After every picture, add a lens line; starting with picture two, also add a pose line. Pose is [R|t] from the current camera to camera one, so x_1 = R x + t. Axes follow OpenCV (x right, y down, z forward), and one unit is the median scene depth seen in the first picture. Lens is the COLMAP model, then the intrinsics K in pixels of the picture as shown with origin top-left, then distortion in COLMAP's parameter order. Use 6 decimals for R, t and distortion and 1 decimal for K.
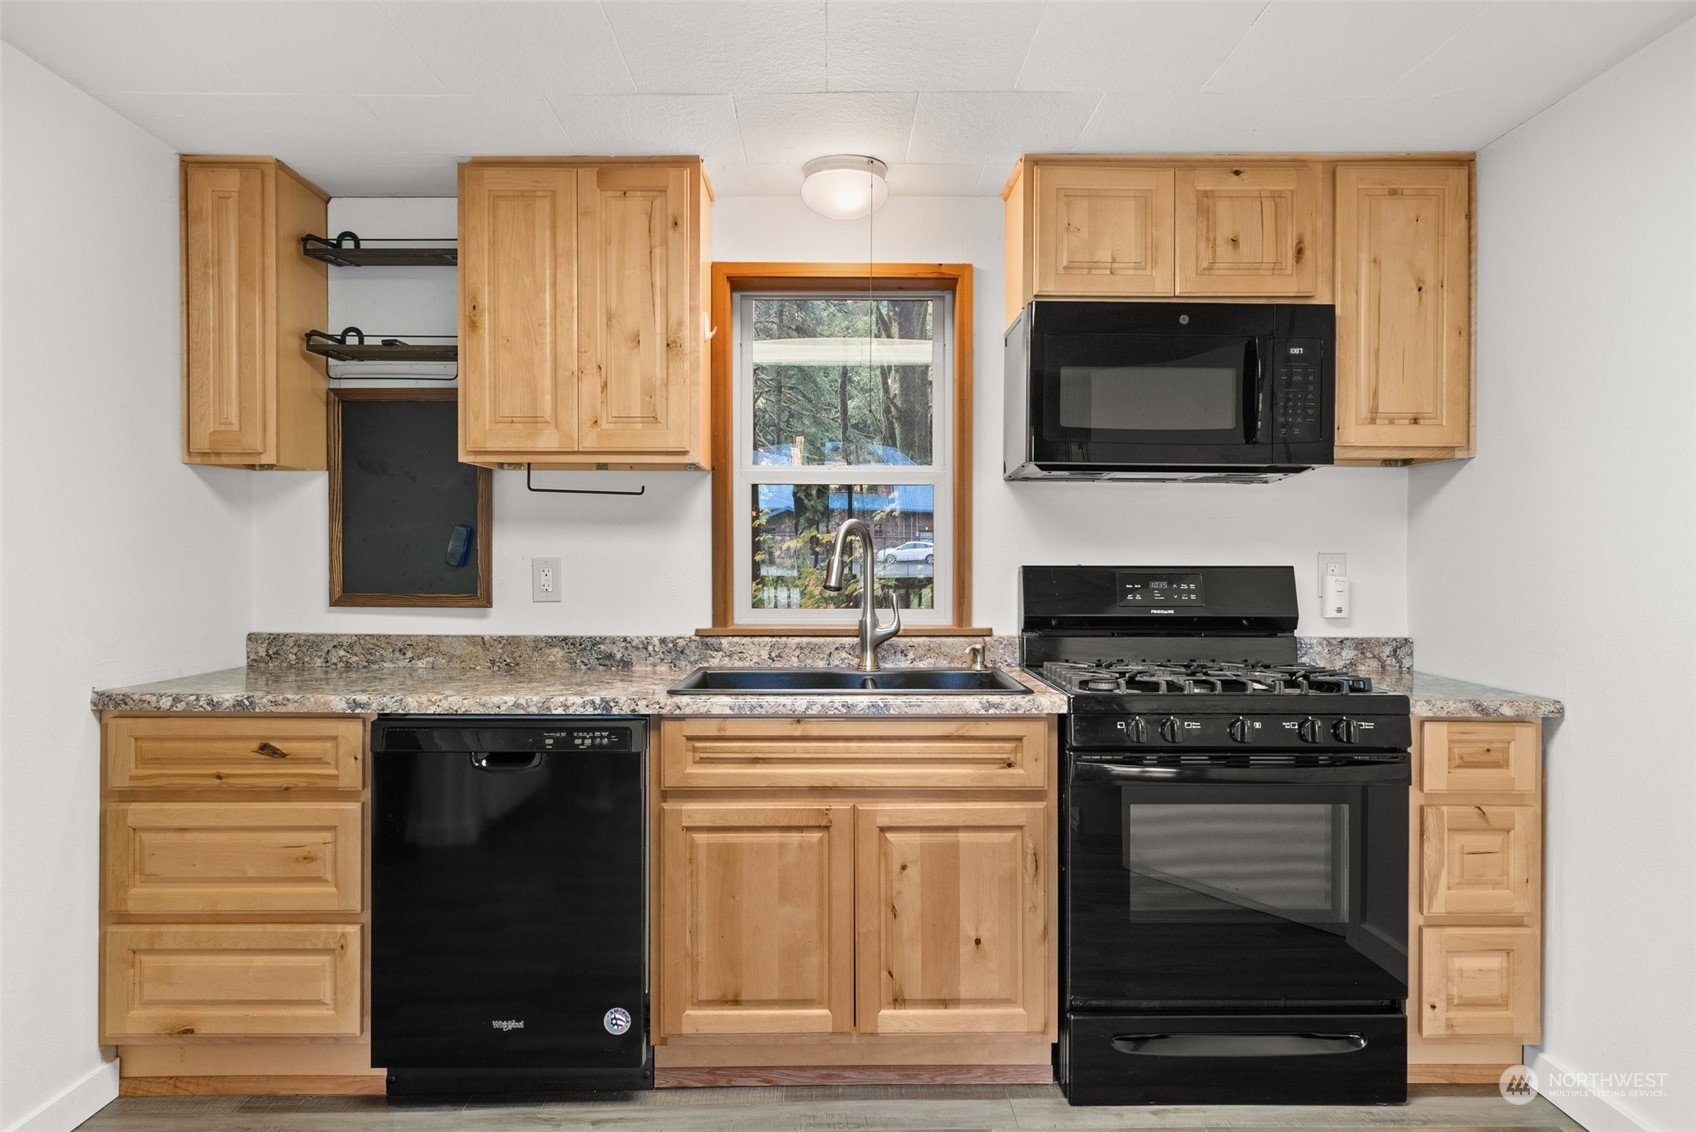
lens RADIAL K [[1064.5, 0, 850.2], [0, 1064.5, 559.5], [0, 0, 1]] dist [-0.004461, -0.000398]
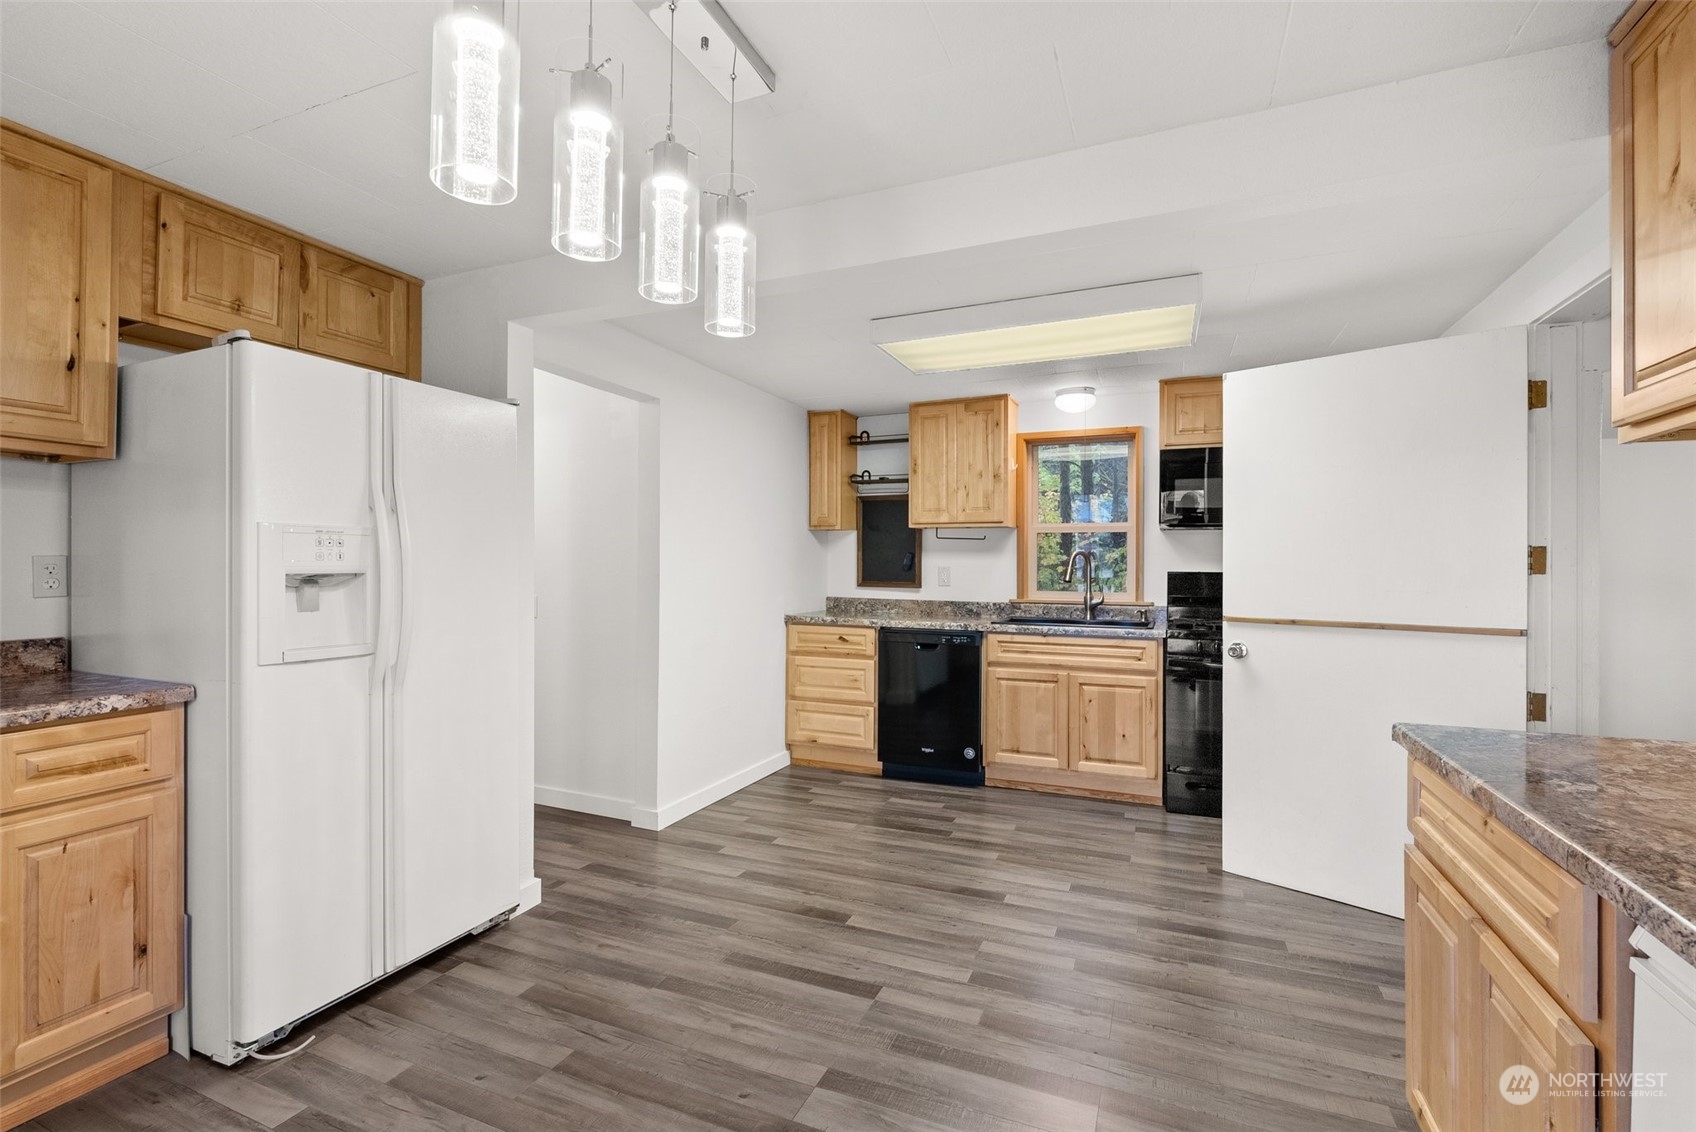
lens RADIAL K [[751.7, 0, 847.2], [0, 751.7, 561.4], [0, 0, 1]] dist [-0.000235, 0.000029]
pose [[0.913952, 0.001921, -0.405819, 0.205433], [-0.004200, 0.999980, -0.004725, -0.005766], [0.405801, 0.006023, 0.913941, -0.642388]]
